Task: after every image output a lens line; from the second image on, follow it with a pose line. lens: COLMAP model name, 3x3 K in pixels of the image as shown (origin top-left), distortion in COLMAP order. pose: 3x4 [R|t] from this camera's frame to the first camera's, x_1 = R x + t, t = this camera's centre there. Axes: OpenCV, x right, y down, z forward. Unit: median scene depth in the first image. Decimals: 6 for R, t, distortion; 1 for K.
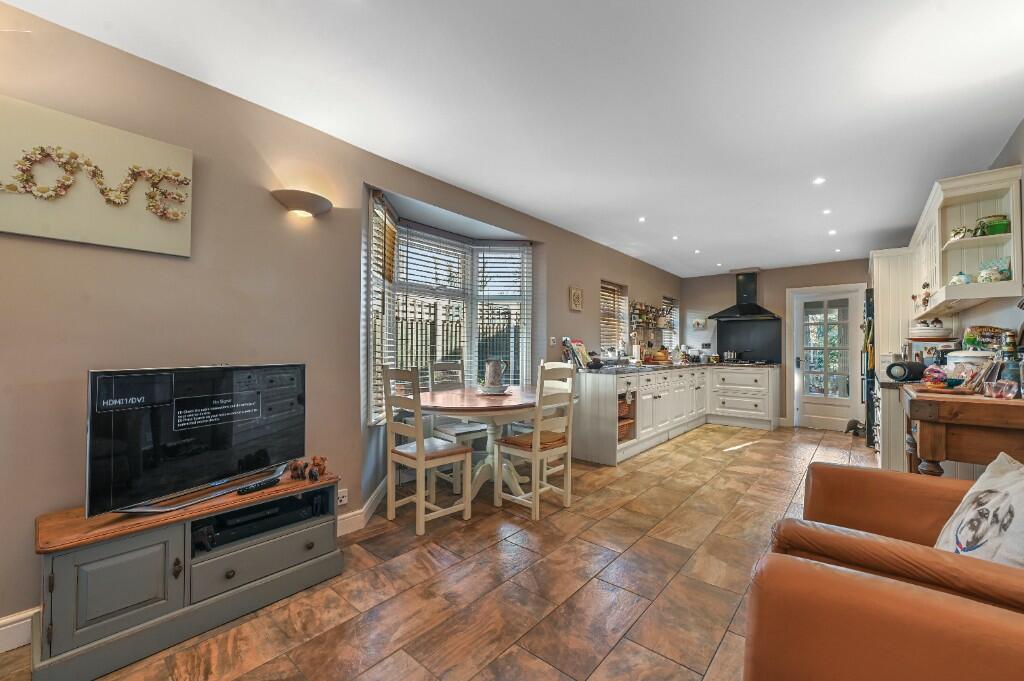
lens RADIAL K [[410.2, 0, 512.0], [0, 410.2, 340.5], [0, 0, 1]] dist [-0.001459, 0.000085]
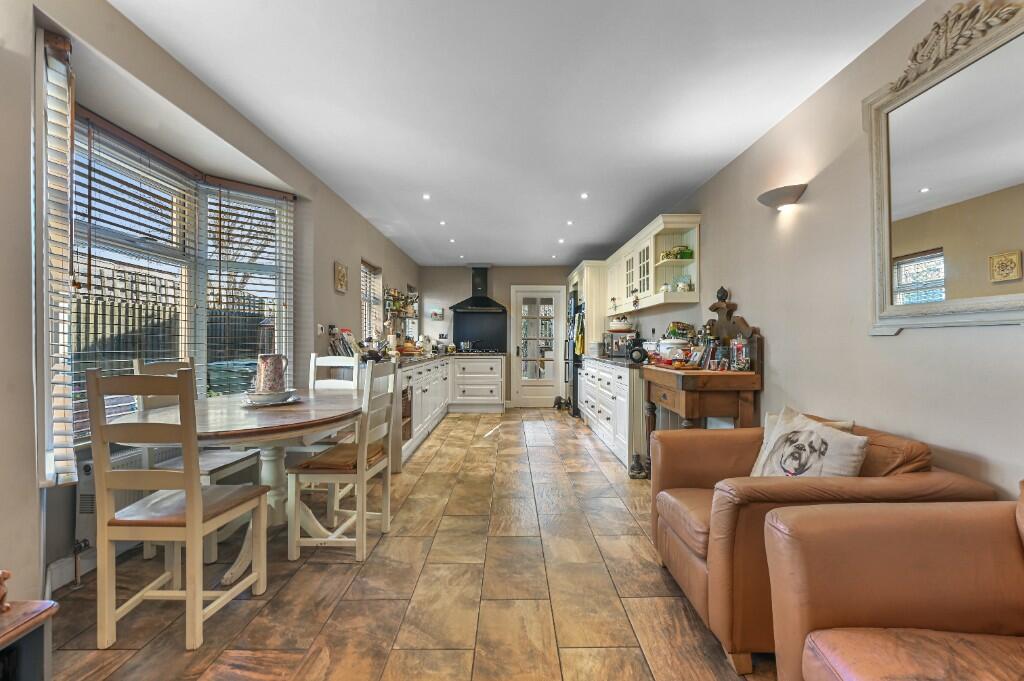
lens RADIAL K [[440.6, 0, 512.0], [0, 440.6, 340.5], [0, 0, 1]] dist [0.001332, 0.000656]
pose [[0.753484, -0.005357, 0.657444, -0.204763], [-0.008834, 0.999794, 0.018272, 0.004443], [-0.657407, -0.019576, 0.753282, 0.146584]]
